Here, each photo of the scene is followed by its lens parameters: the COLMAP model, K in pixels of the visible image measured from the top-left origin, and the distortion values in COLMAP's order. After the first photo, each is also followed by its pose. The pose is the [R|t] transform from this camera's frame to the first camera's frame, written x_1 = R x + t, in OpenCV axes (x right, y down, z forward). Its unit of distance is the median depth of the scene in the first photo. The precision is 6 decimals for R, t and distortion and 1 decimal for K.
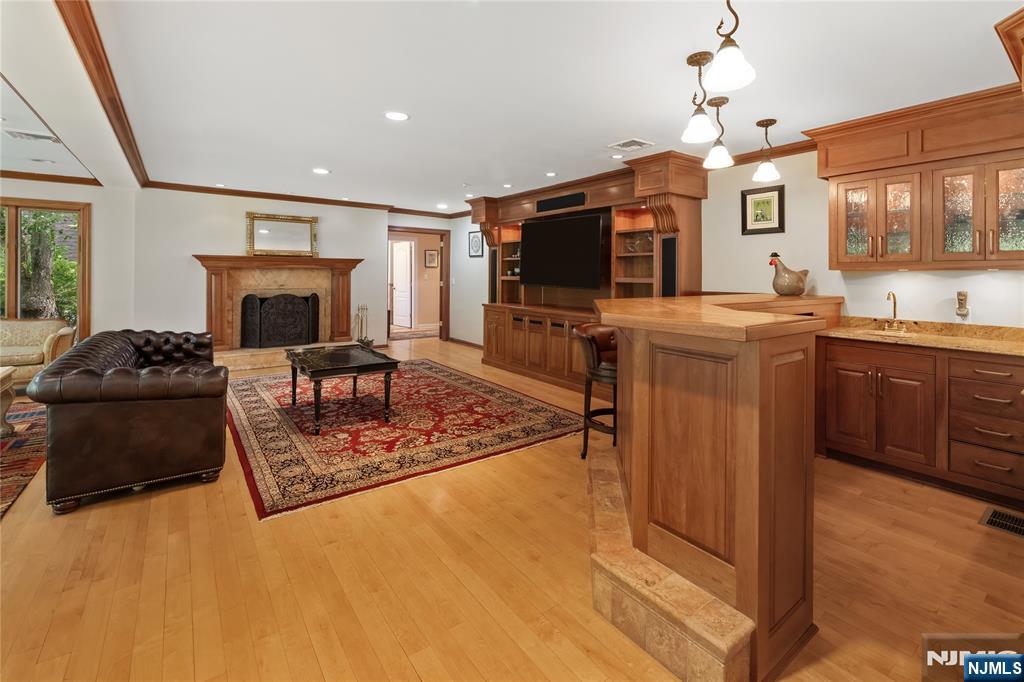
lens RADIAL K [[438.5, 0, 522.6], [0, 438.5, 273.7], [0, 0, 1]] dist [-0.000922, 0.000079]
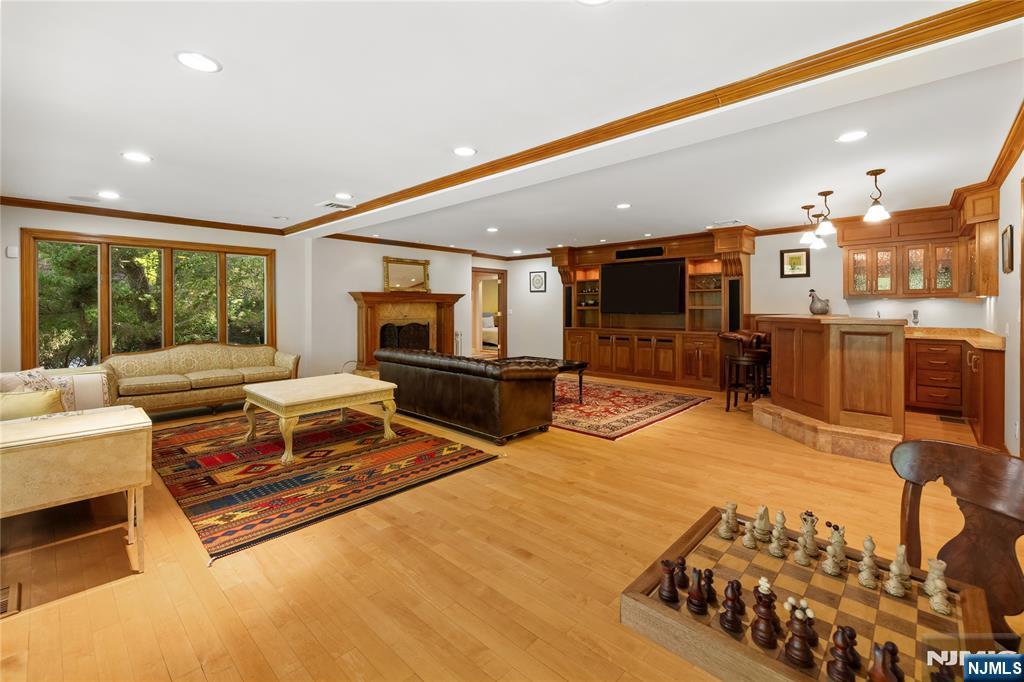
lens RADIAL K [[438.5, 0, 496.1], [0, 438.5, 310.8], [0, 0, 1]] dist [-0.000922, 0.000079]
pose [[0.984575, -0.012516, 0.174517, -0.611421], [0.011097, 0.999897, 0.009106, 0.004195], [-0.174613, -0.007029, 0.984612, -0.300752]]
